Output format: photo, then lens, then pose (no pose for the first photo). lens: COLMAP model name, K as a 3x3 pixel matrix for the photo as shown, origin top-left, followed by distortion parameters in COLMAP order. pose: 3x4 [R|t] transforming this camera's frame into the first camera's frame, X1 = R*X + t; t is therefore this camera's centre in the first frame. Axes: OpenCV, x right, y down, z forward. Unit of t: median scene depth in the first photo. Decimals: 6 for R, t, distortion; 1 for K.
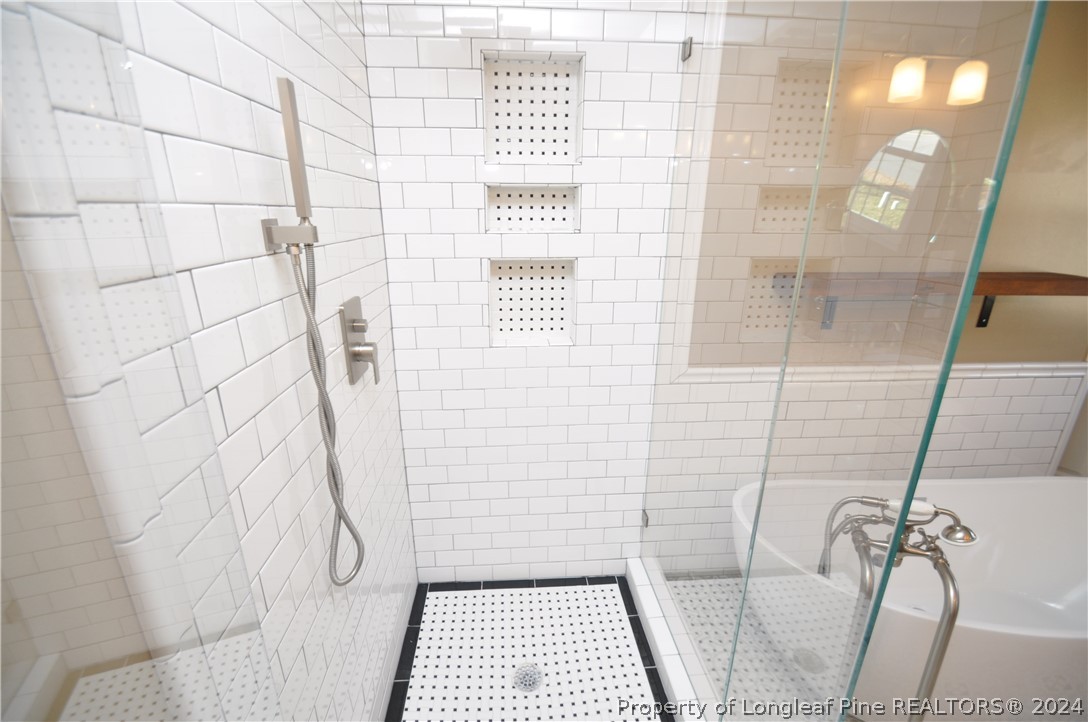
lens RADIAL K [[474.9, 0, 541.3], [0, 474.9, 365.9], [0, 0, 1]] dist [-0.004861, -0.000595]
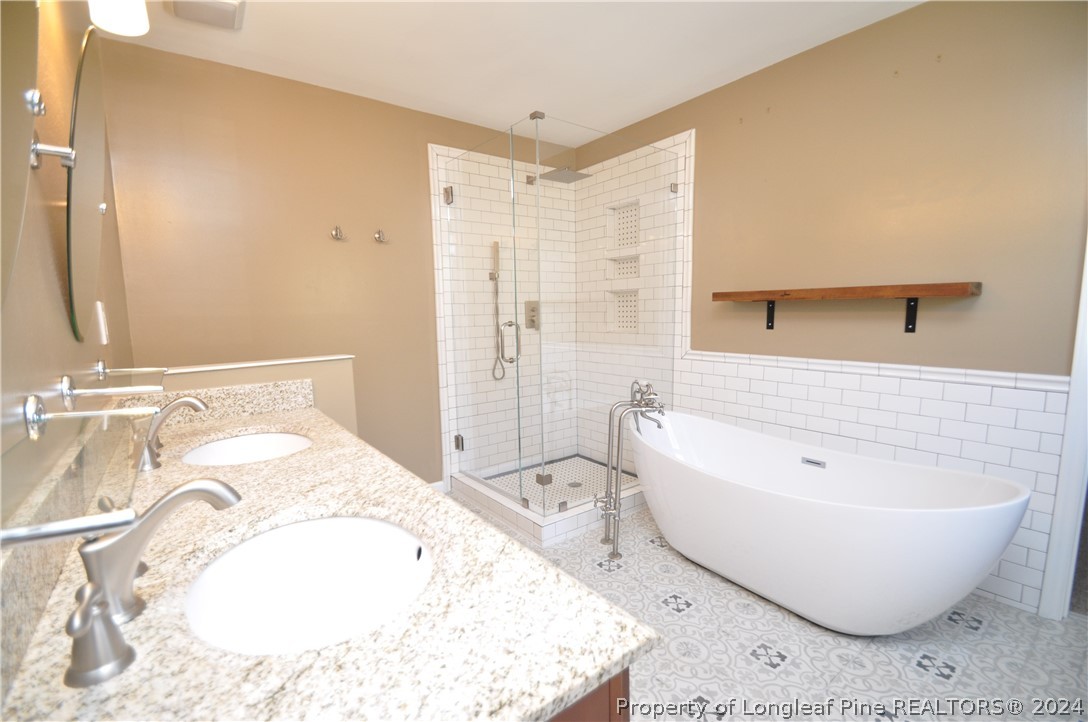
lens RADIAL K [[474.9, 0, 542.0], [0, 474.9, 364.8], [0, 0, 1]] dist [-0.004861, -0.000595]
pose [[0.559573, 0.083044, -0.824610, 1.473801], [-0.231453, 0.971039, -0.059271, 0.290419], [0.795807, 0.224025, 0.562587, -0.382423]]
